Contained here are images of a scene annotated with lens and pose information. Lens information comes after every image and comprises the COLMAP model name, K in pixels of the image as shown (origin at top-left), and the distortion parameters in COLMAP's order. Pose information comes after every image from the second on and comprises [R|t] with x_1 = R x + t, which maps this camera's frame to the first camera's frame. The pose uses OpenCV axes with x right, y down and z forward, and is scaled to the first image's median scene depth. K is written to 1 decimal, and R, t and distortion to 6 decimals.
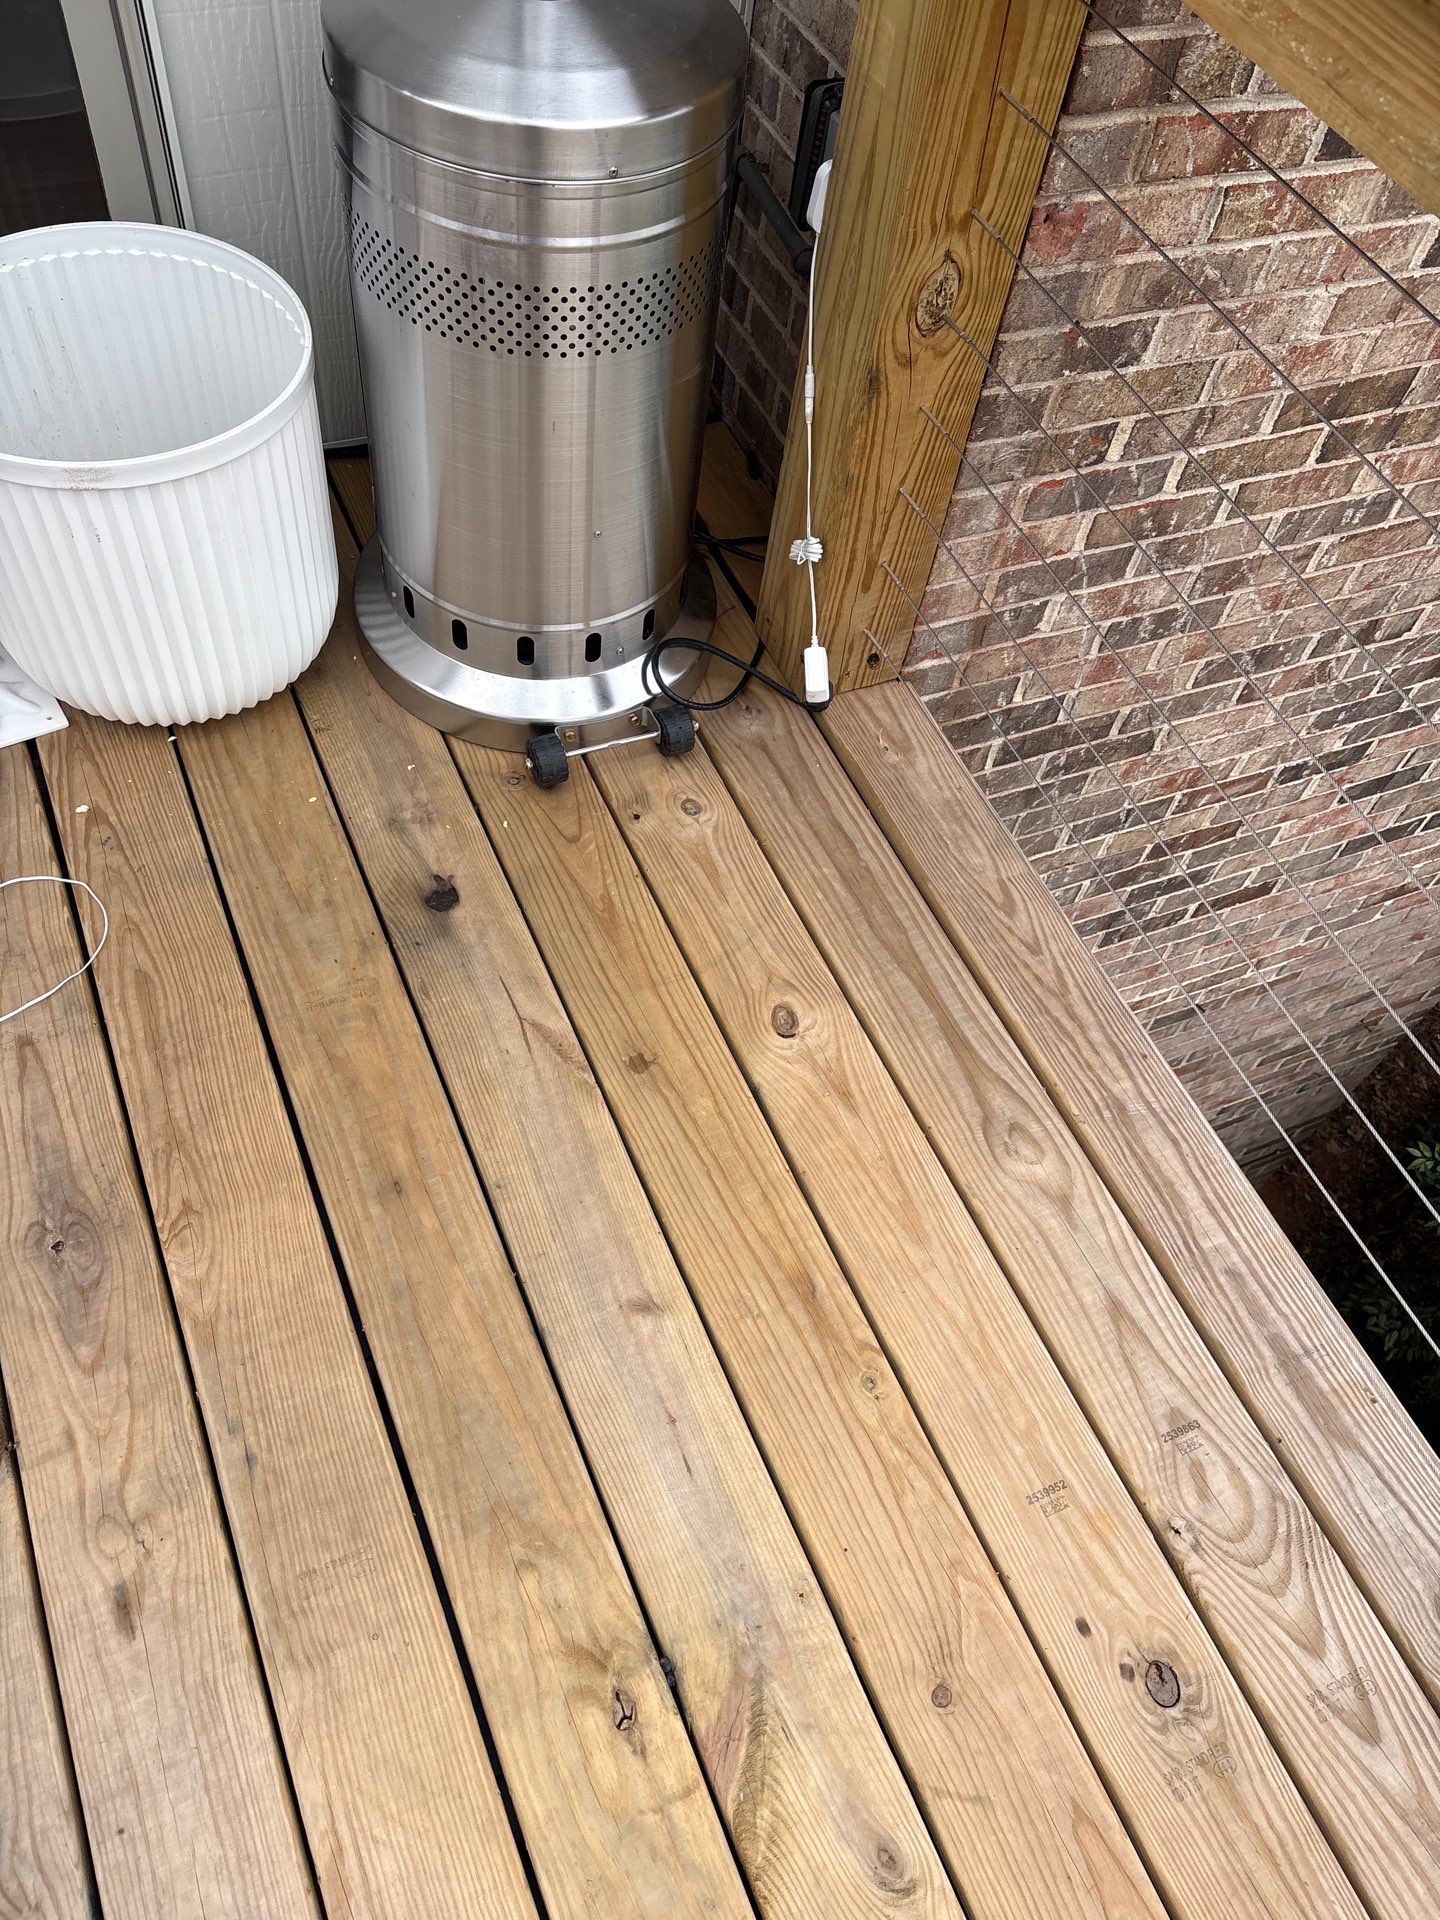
lens RADIAL K [[1442.7, 0, 720.0], [0, 1442.7, 960.0], [0, 0, 1]] dist [0.048563, -0.052767]
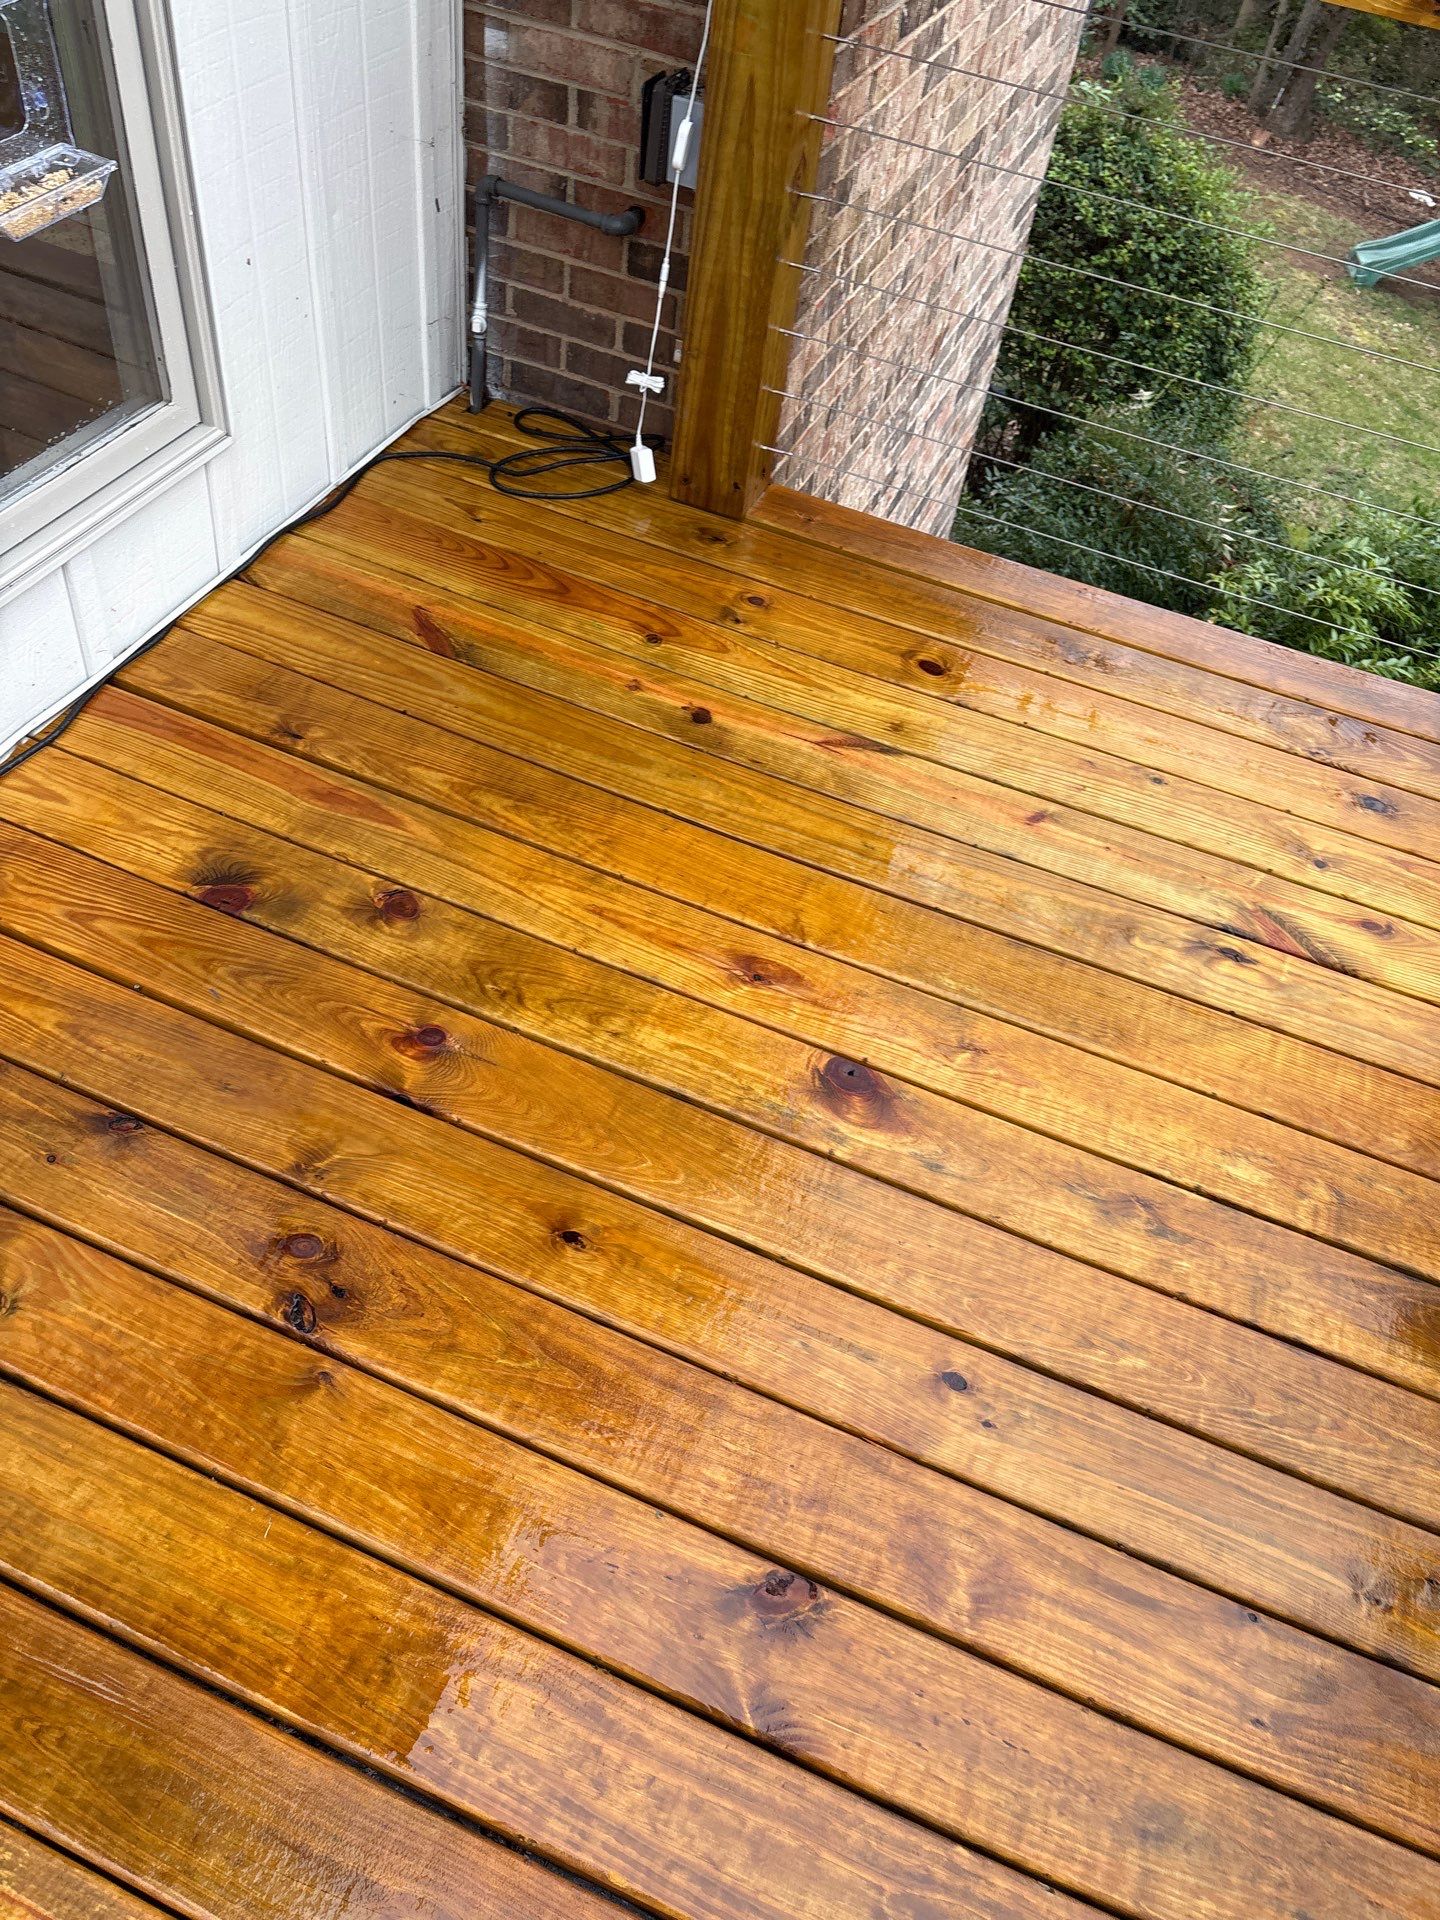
lens RADIAL K [[1442.7, 0, 720.0], [0, 1442.7, 960.0], [0, 0, 1]] dist [0.048563, -0.052767]
pose [[0.721233, -0.538344, 0.435900, -0.890355], [0.554222, 0.825963, 0.103072, 0.016283], [-0.415525, 0.167247, 0.894073, -0.179659]]
